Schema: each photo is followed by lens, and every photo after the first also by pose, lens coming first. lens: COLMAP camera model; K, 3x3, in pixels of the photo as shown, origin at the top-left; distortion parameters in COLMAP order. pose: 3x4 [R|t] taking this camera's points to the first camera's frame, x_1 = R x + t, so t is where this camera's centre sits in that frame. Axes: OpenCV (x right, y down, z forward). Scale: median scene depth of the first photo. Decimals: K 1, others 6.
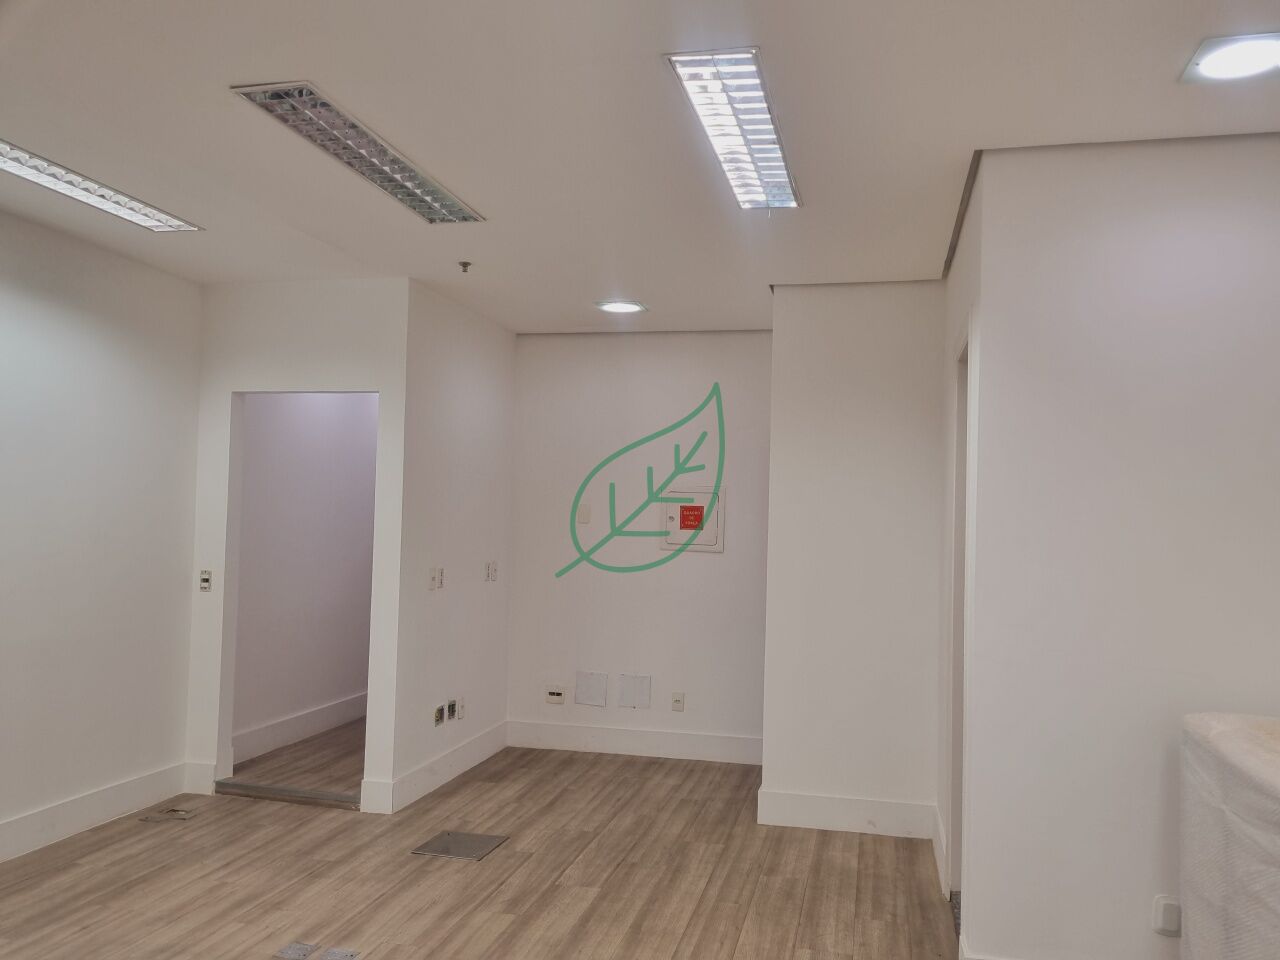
lens RADIAL K [[961.3, 0, 652.9], [0, 961.3, 486.2], [0, 0, 1]] dist [0.054098, -0.050774]
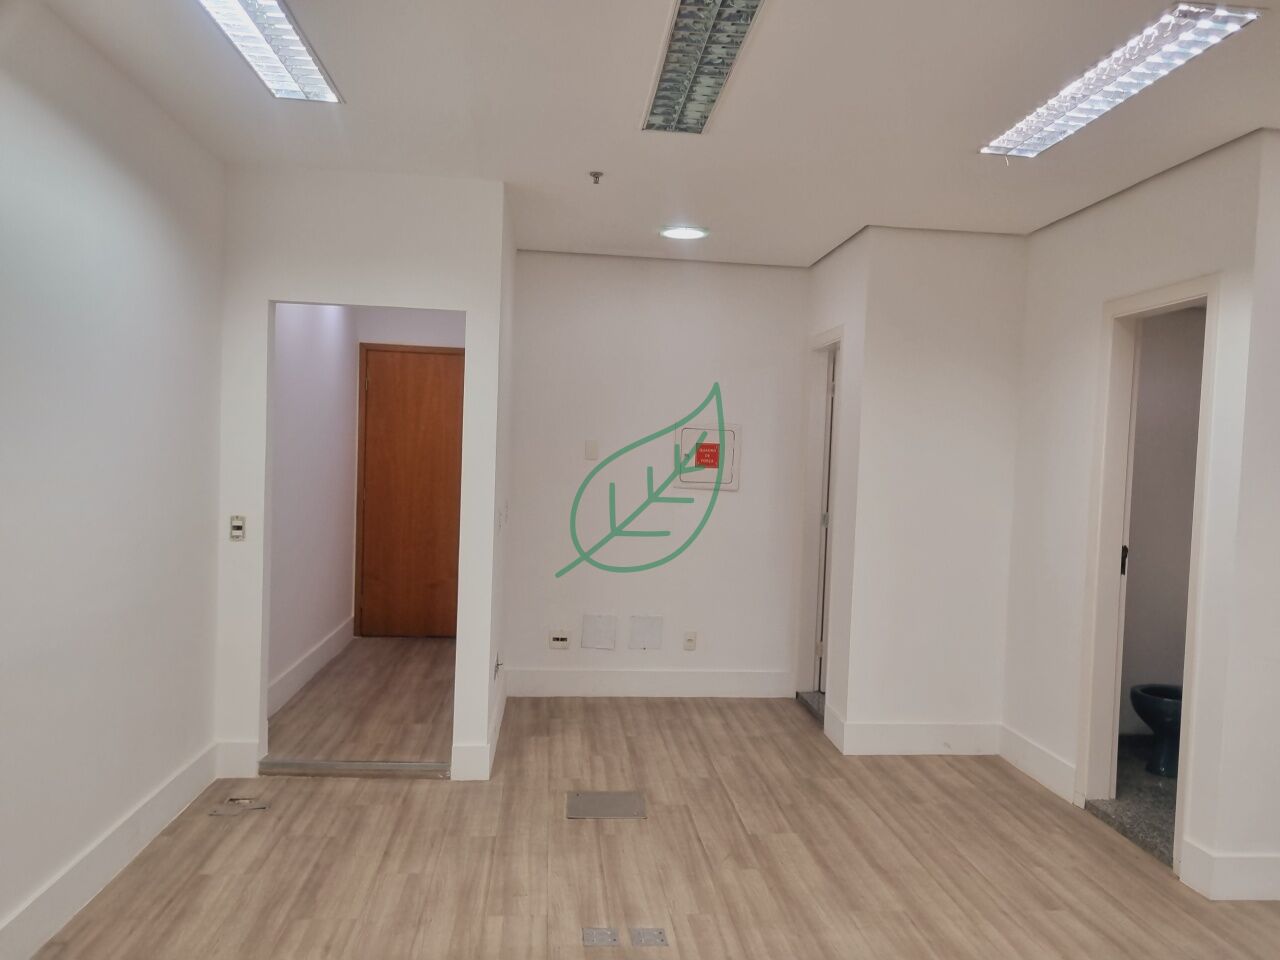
lens RADIAL K [[975.8, 0, 648.1], [0, 975.8, 490.6], [0, 0, 1]] dist [0.048177, -0.045572]
pose [[0.946690, -0.002052, 0.322138, -0.441913], [-0.024925, 0.996516, 0.079596, -0.011813], [-0.321179, -0.083382, 0.943340, 0.103703]]
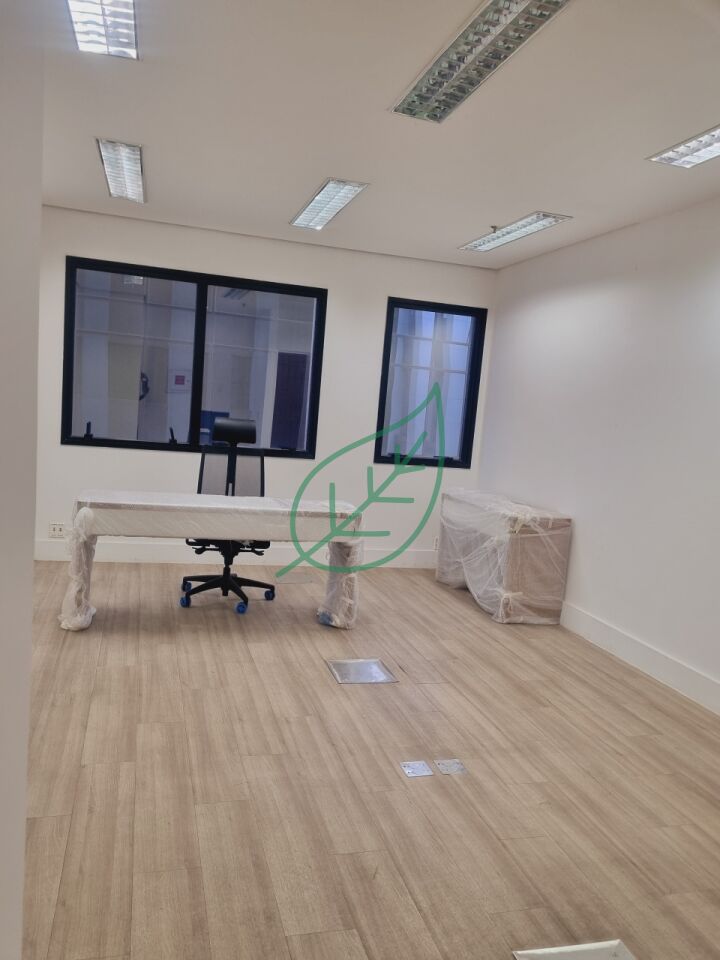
lens RADIAL K [[731.8, 0, 342.4], [0, 731.8, 491.7], [0, 0, 1]] dist [0.048177, -0.045572]
pose [[-0.877649, -0.038190, -0.477780, 0.141270], [-0.086664, 0.993035, 0.079819, 0.056946], [0.471404, 0.111460, -0.874846, 1.205219]]
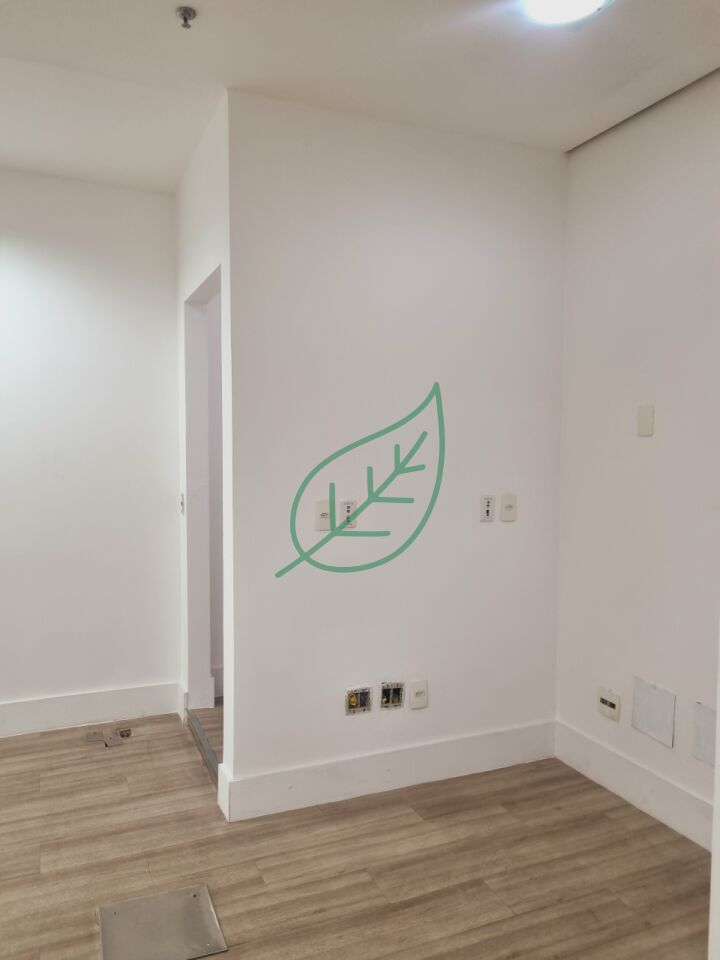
lens RADIAL K [[728.0, 0, 360.0], [0, 728.0, 480.0], [0, 0, 1]] dist [0.051817, -0.042464]
pose [[0.591757, 0.019575, -0.805879, 0.259212], [0.039177, 0.997825, 0.053005, 0.047125], [0.805164, -0.062938, 0.589703, 0.790858]]
